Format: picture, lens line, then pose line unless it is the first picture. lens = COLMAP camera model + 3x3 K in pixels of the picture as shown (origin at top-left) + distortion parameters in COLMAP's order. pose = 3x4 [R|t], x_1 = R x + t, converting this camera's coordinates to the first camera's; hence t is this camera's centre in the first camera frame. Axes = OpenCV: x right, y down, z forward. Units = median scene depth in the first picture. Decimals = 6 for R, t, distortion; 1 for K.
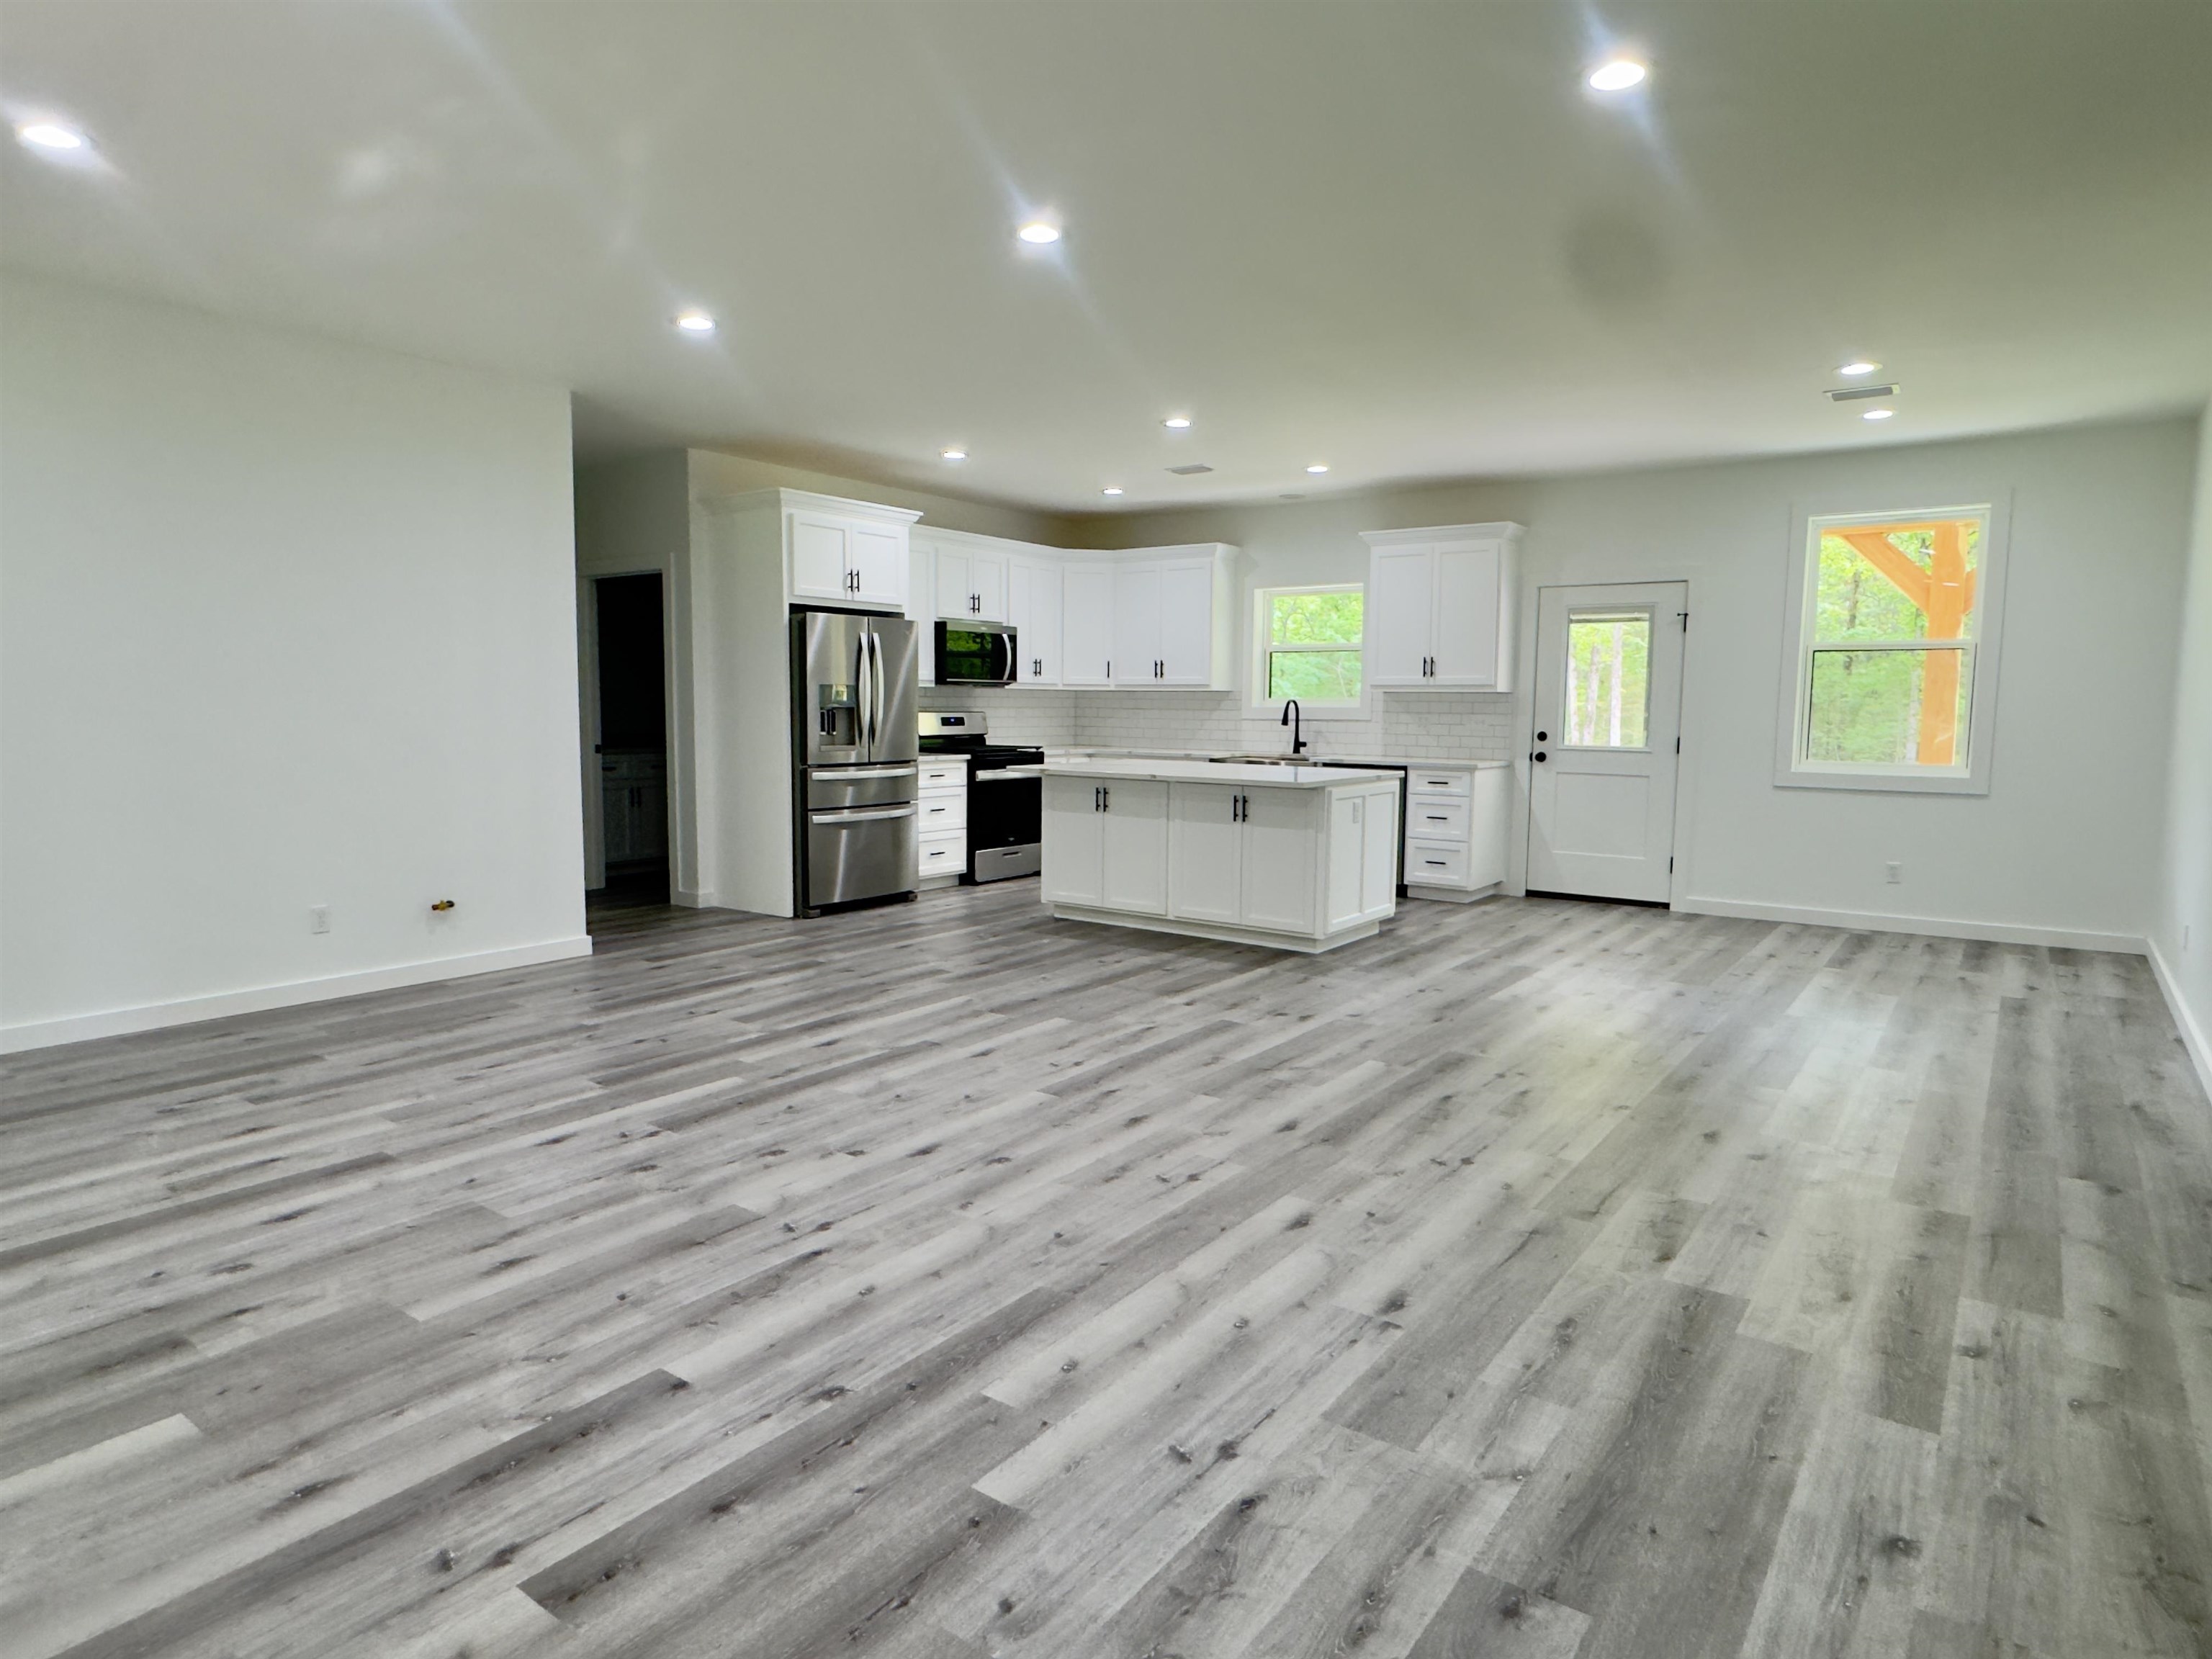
lens RADIAL K [[1282.6, 0, 1106.0], [0, 1282.6, 829.5], [0, 0, 1]] dist [0.002186, 0.000593]
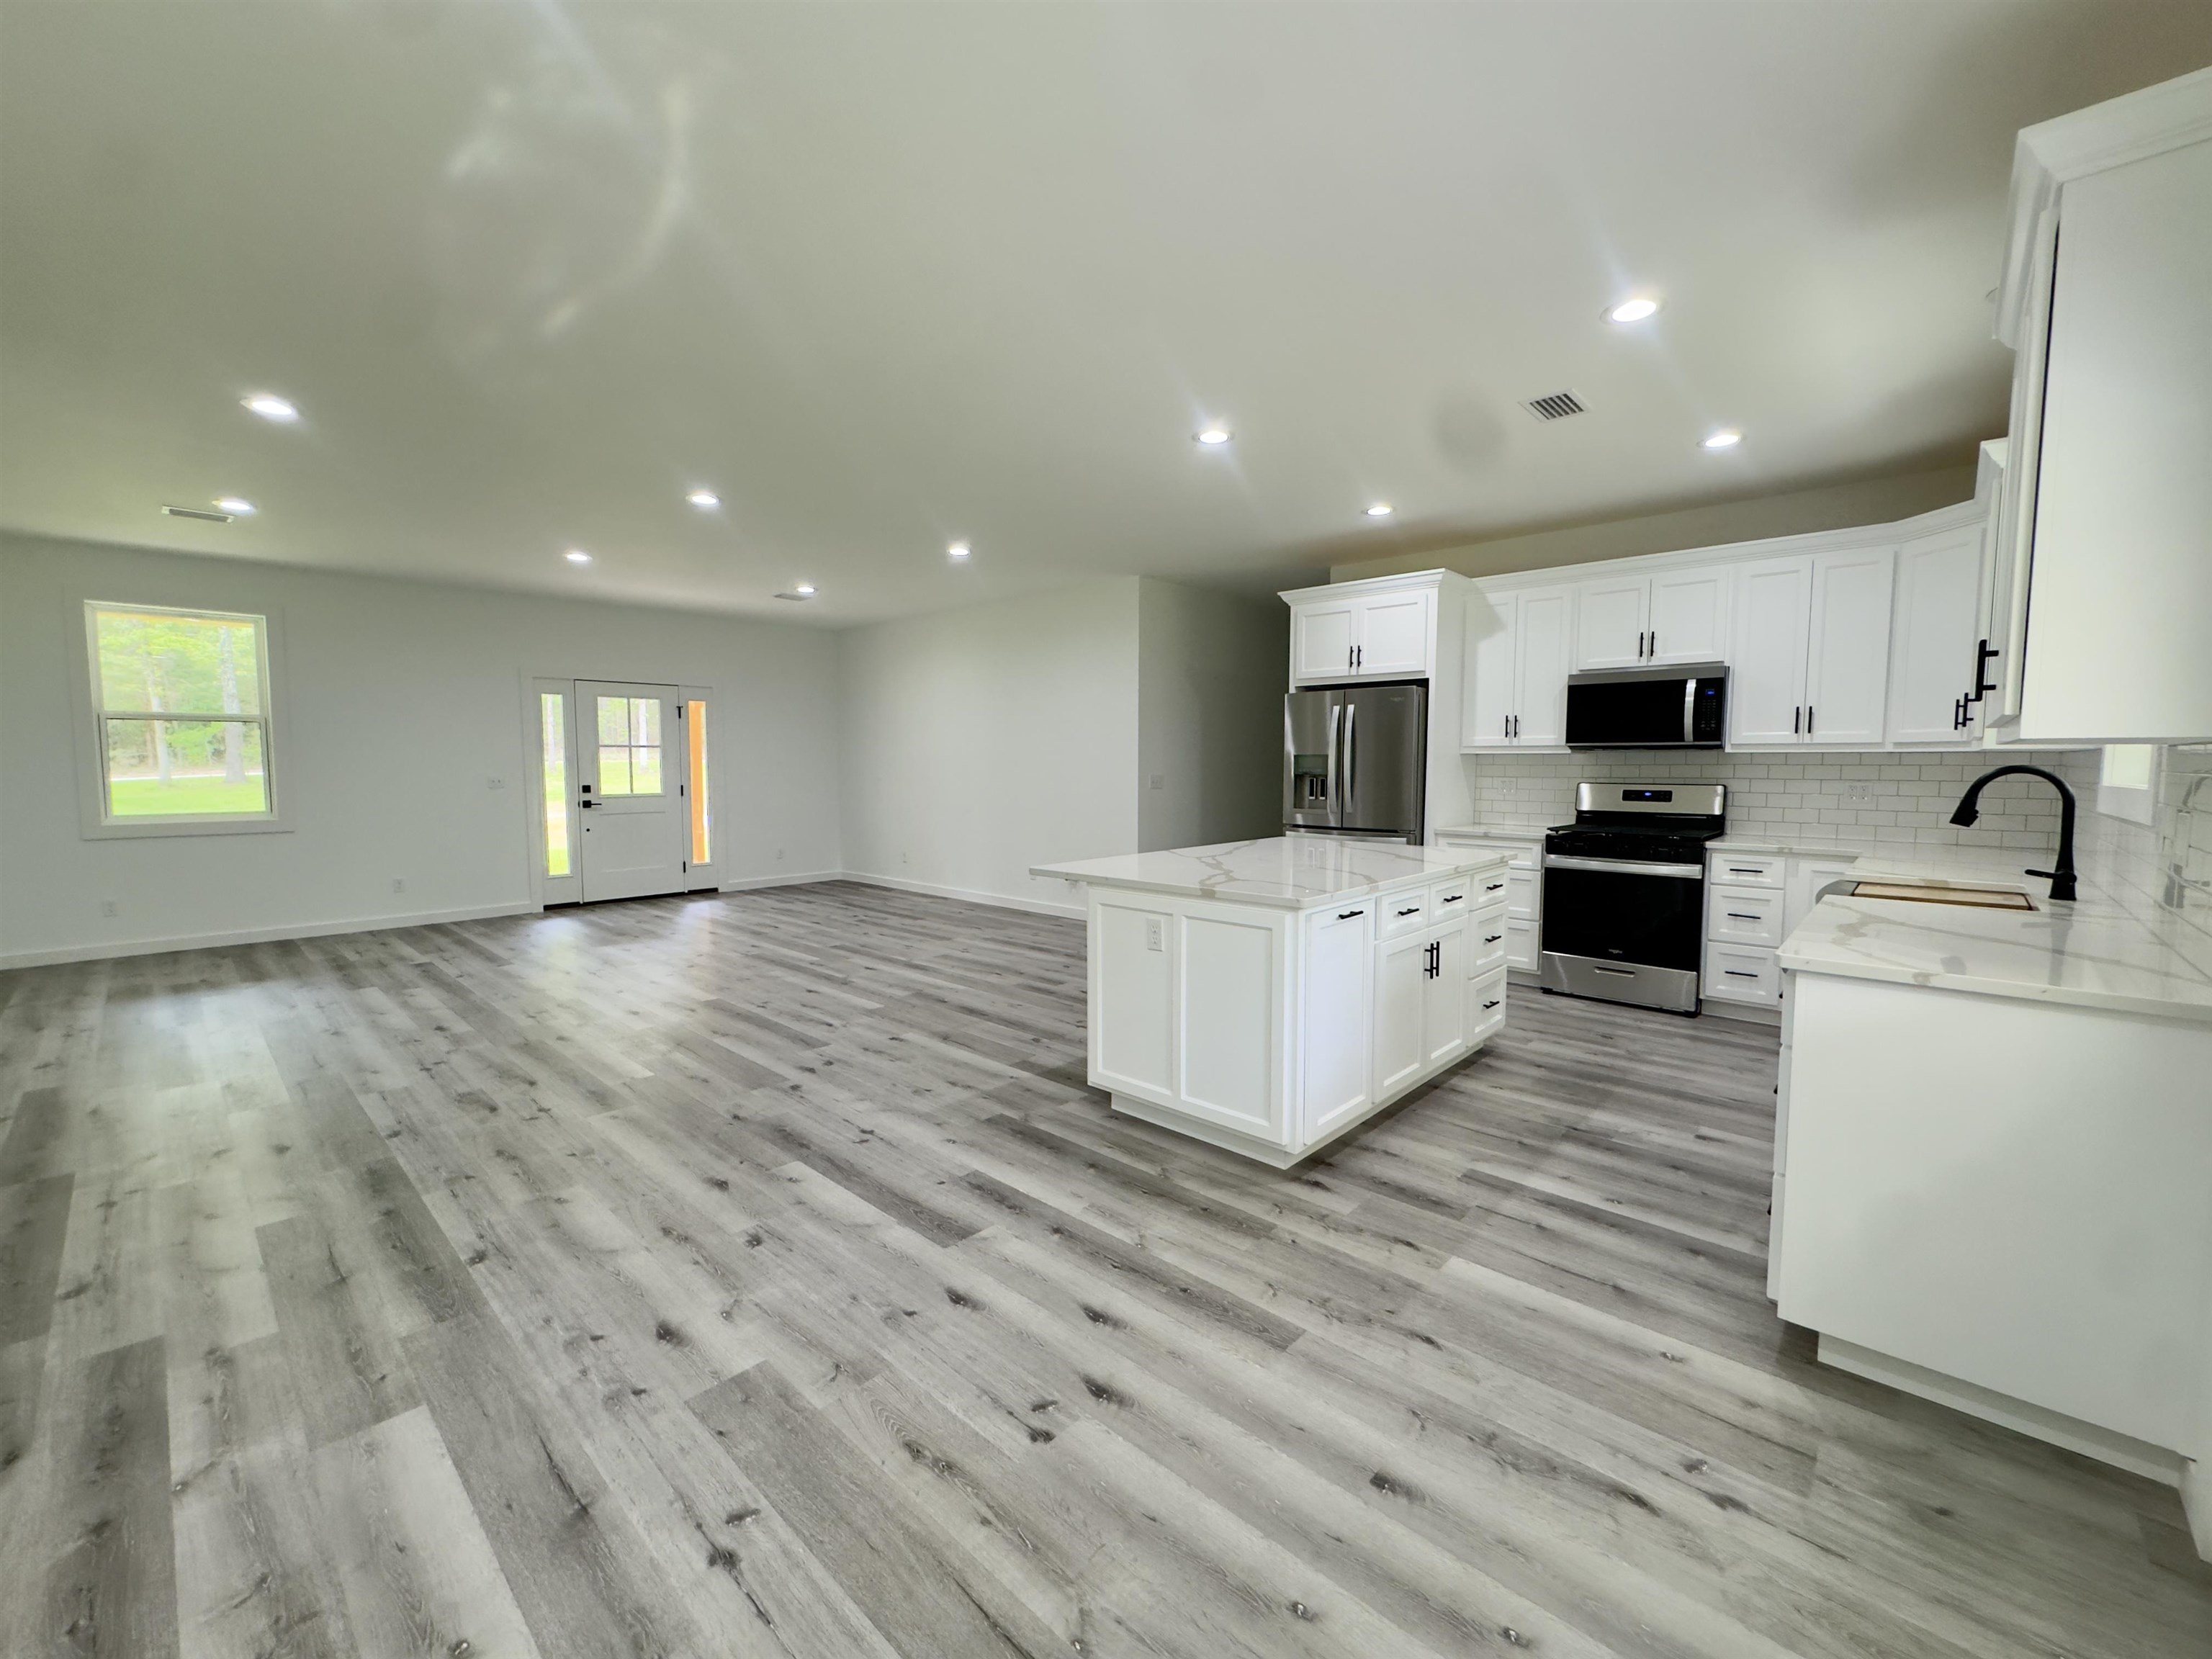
lens RADIAL K [[904.2, 0, 1102.5], [0, 904.2, 825.4], [0, 0, 1]] dist [-0.000410, -0.000204]
pose [[-0.128413, 0.063005, -0.989717, 0.618773], [-0.100660, 0.991998, 0.076211, -0.097065], [0.986599, 0.109411, -0.121043, 0.957234]]
